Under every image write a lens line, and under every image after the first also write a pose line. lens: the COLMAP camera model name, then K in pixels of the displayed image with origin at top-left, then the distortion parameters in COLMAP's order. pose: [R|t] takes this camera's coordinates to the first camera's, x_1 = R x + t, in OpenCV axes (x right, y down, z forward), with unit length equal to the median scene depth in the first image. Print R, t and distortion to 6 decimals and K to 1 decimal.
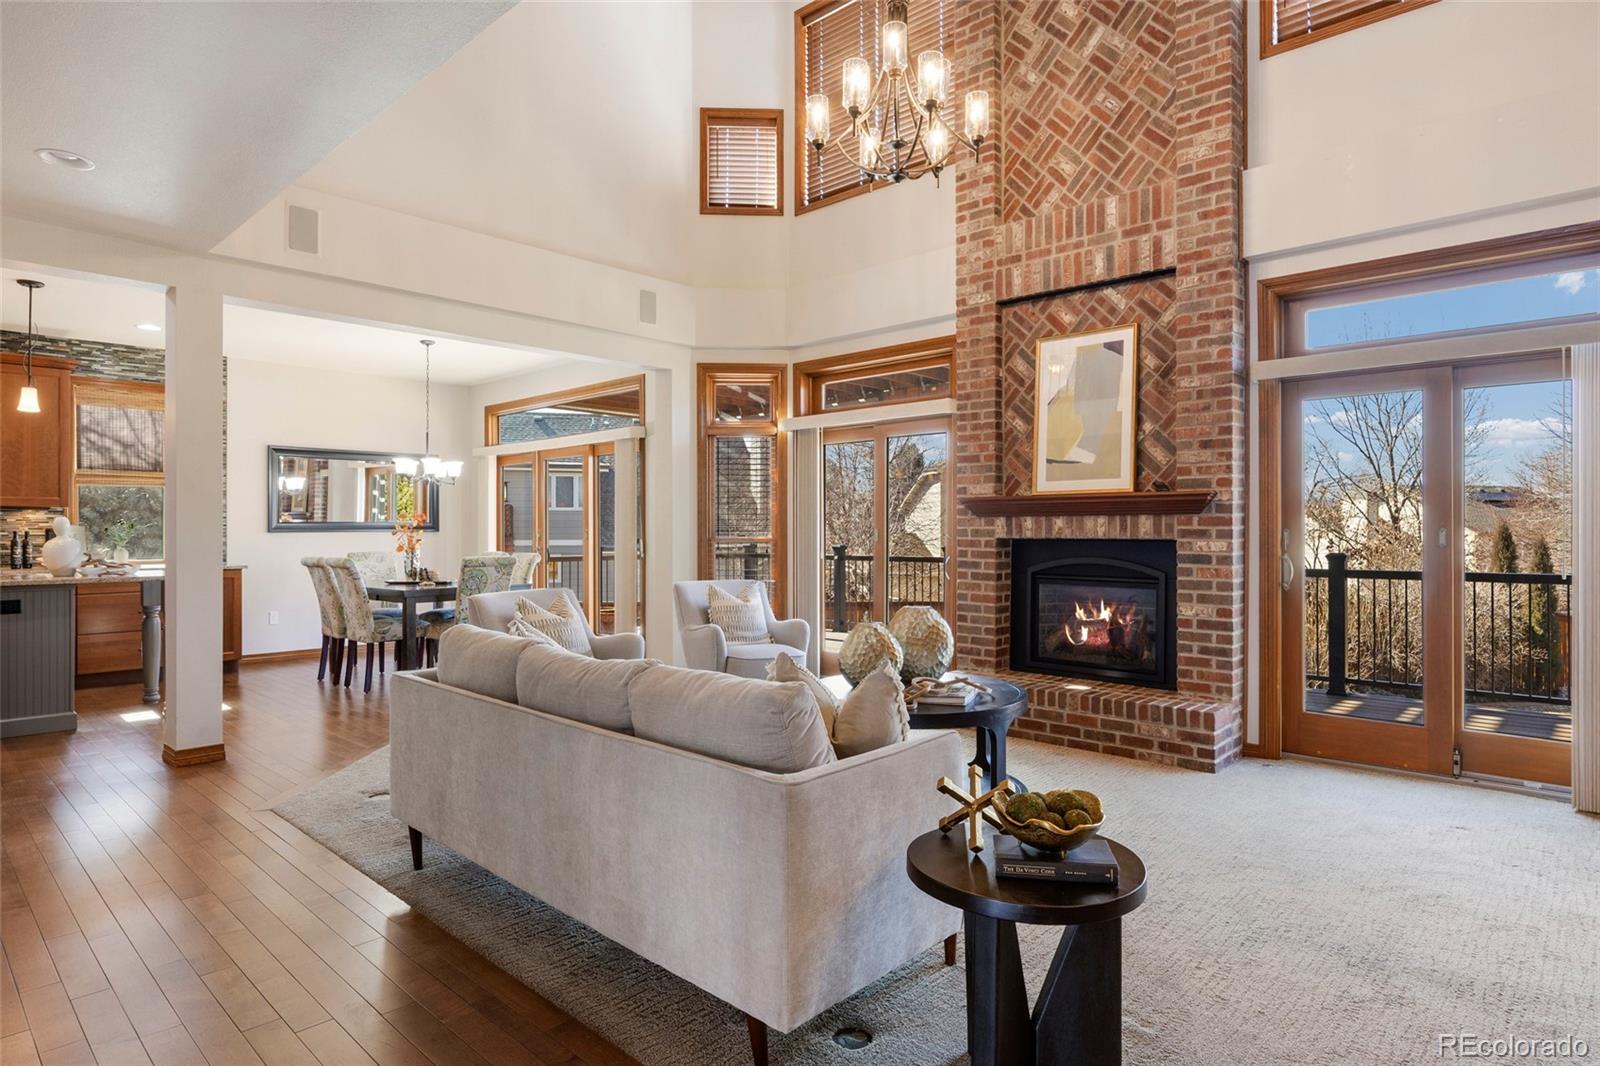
lens RADIAL K [[884.5, 0, 800.0], [0, 884.5, 533.0], [0, 0, 1]] dist [-0.013918, -0.000330]
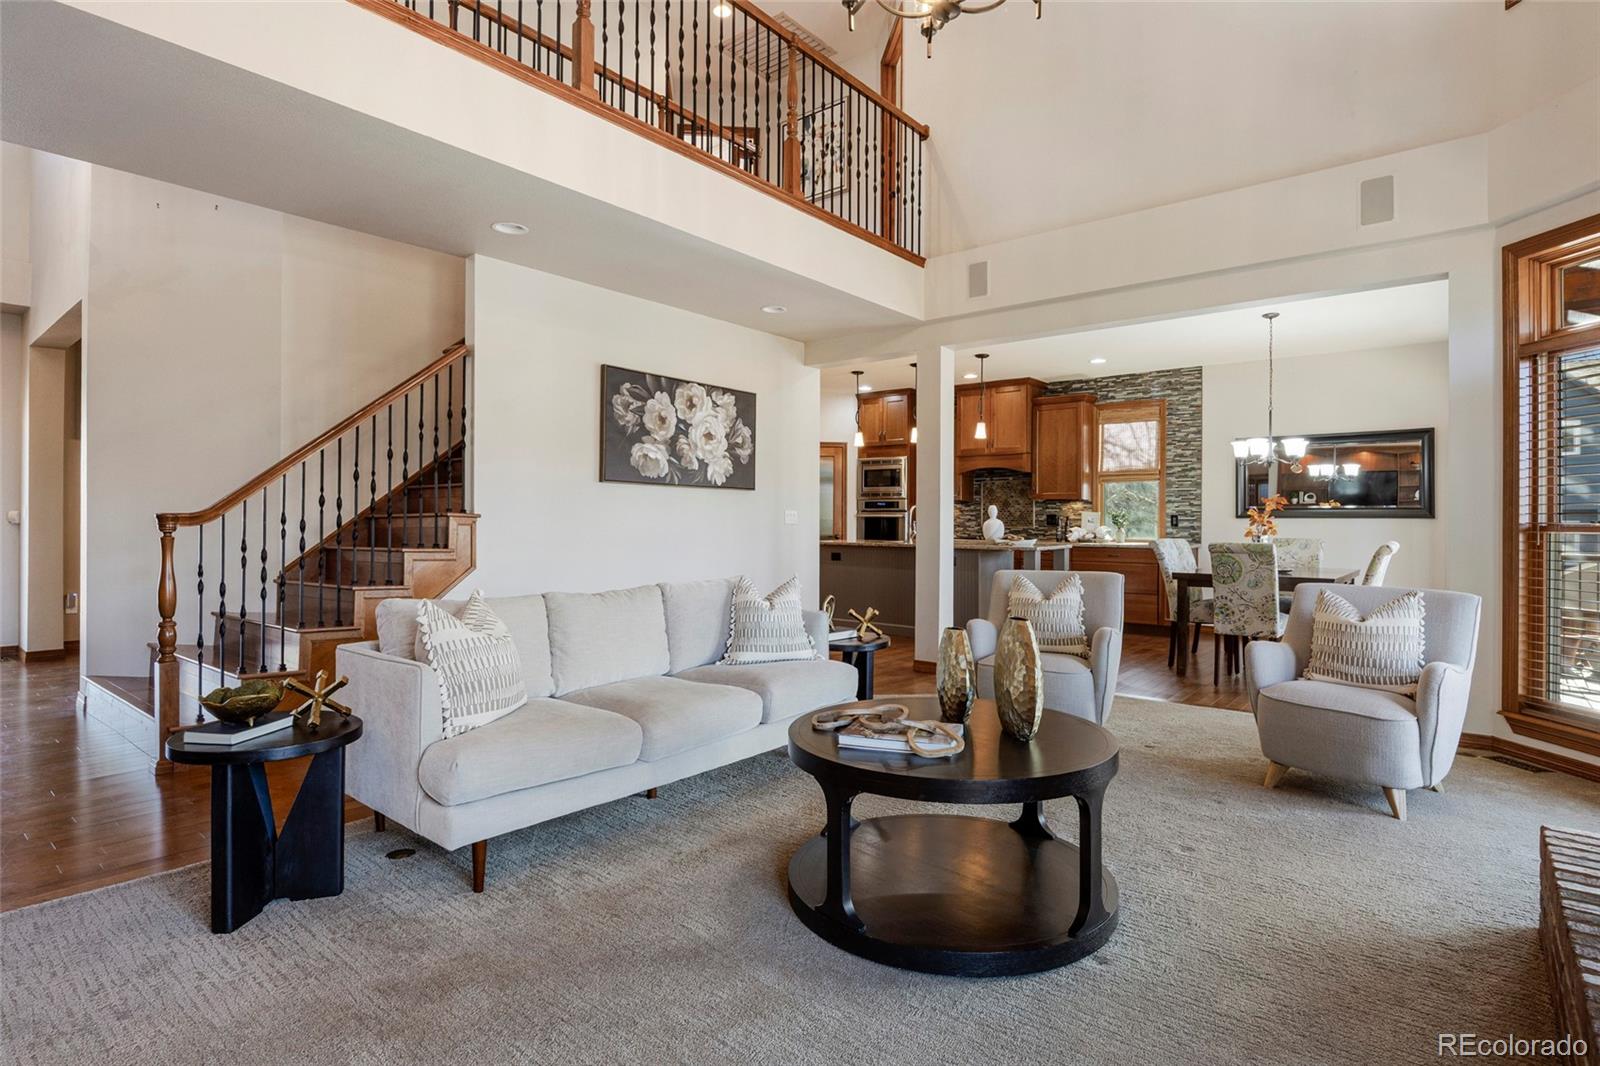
lens RADIAL K [[803.0, 0, 801.4], [0, 803.0, 514.6], [0, 0, 1]] dist [-0.000943, 0.000036]
pose [[0.072153, -0.004270, -0.997384, 0.406413], [-0.009164, 0.999946, -0.004944, 0.005736], [0.997351, 0.009497, 0.072110, 0.449180]]
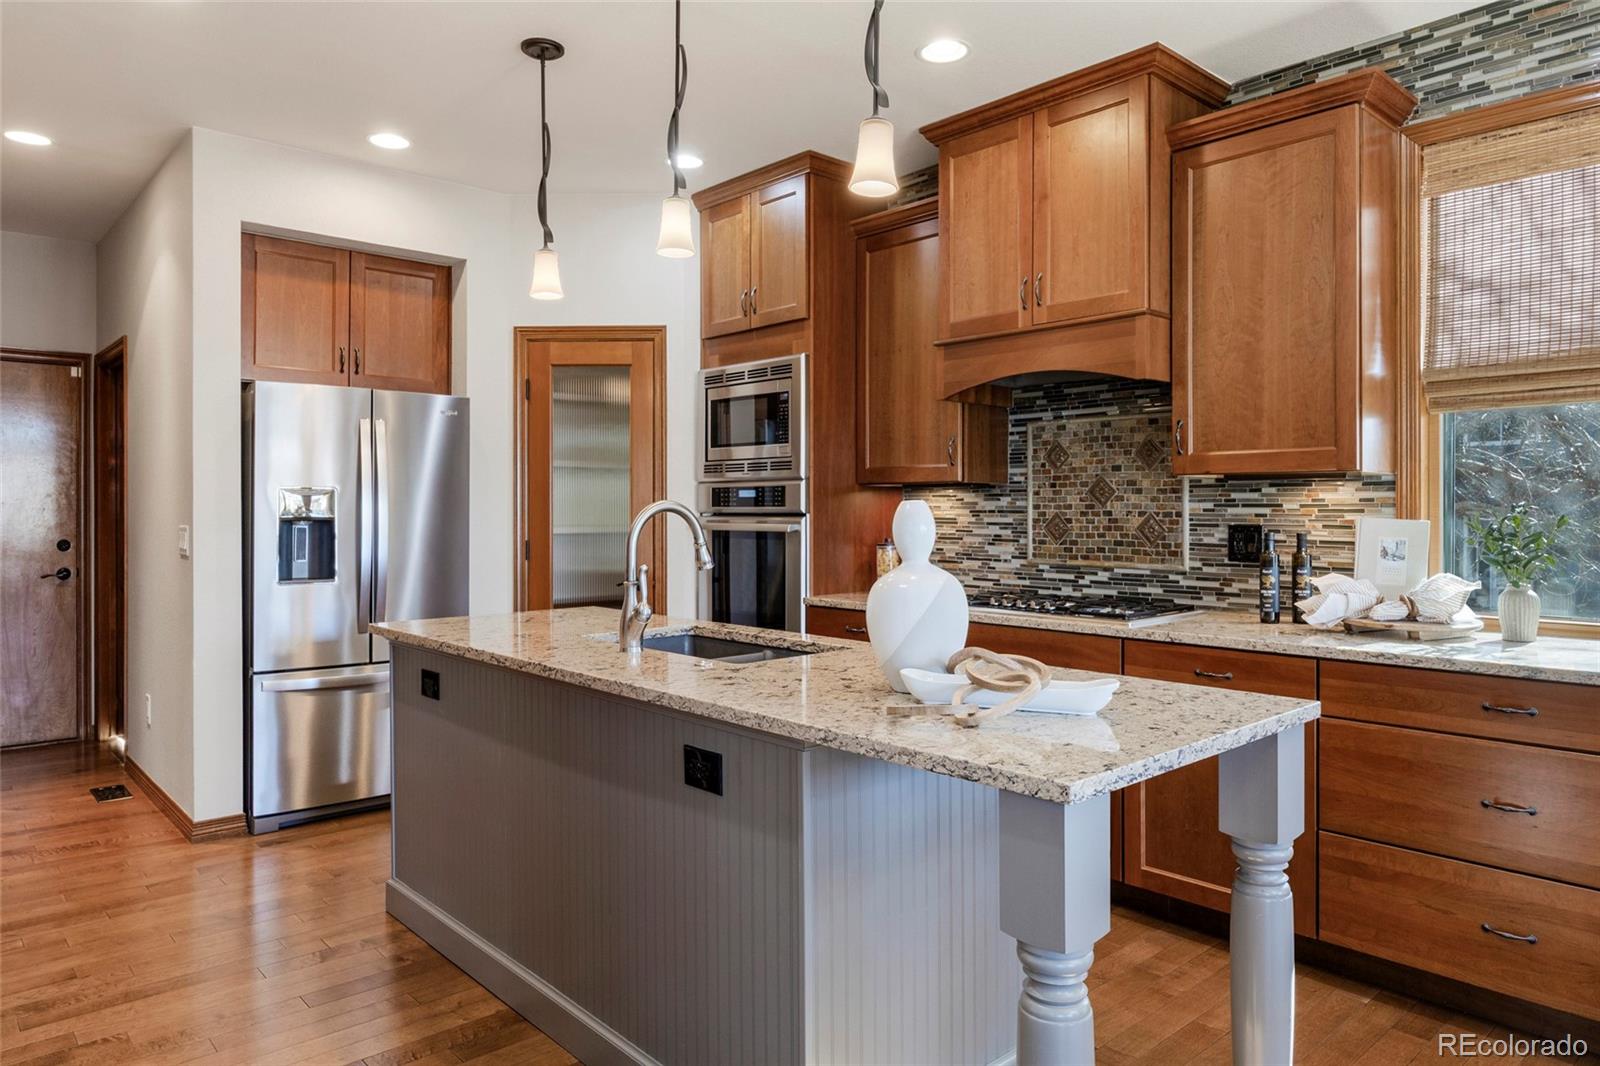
lens RADIAL K [[1025.6, 0, 801.1], [0, 1025.6, 509.0], [0, 0, 1]] dist [-0.007384, -0.003049]
pose [[-0.071042, 0.000203, -0.997473, -0.375563], [-0.003199, 0.999995, 0.000431, -0.012546], [0.997468, 0.003221, -0.071041, 0.777241]]
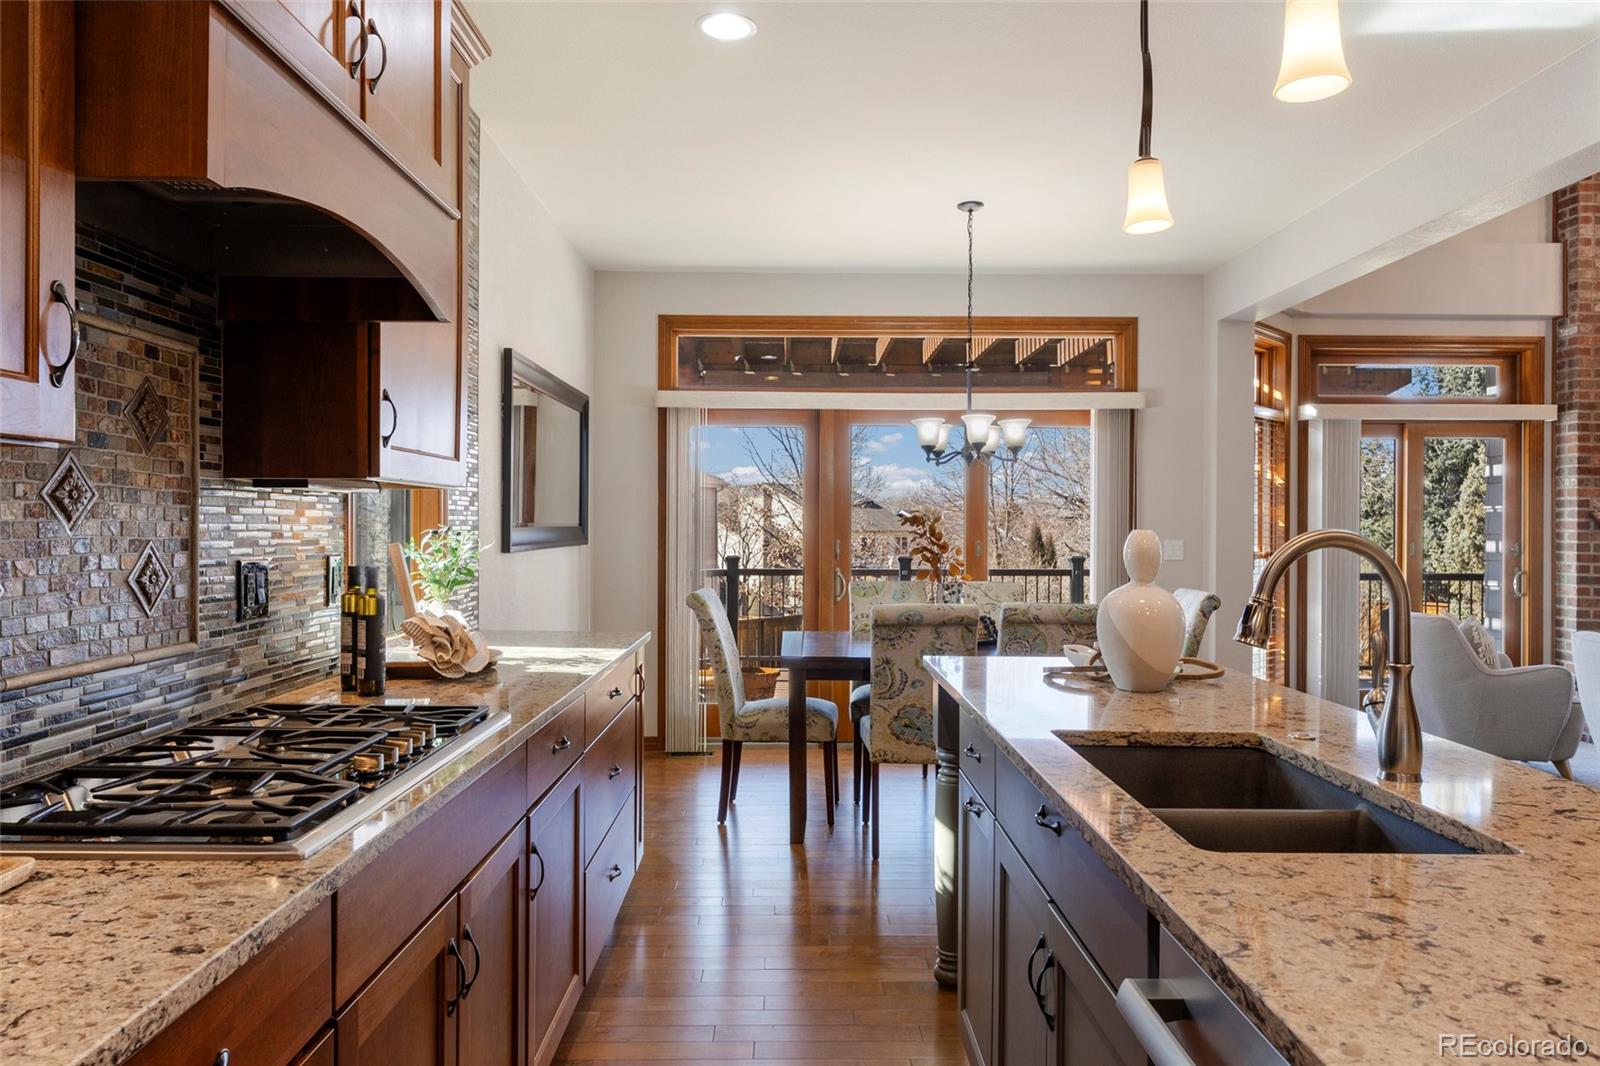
lens RADIAL K [[1055.6, 0, 800.0], [0, 1055.6, 533.0], [0, 0, 1]] dist [0.001506, 0.000918]
pose [[0.721389, -0.000697, 0.692530, -0.995107], [-0.002282, 0.999992, 0.003384, -0.014555], [-0.692526, -0.004022, 0.721381, 0.617711]]
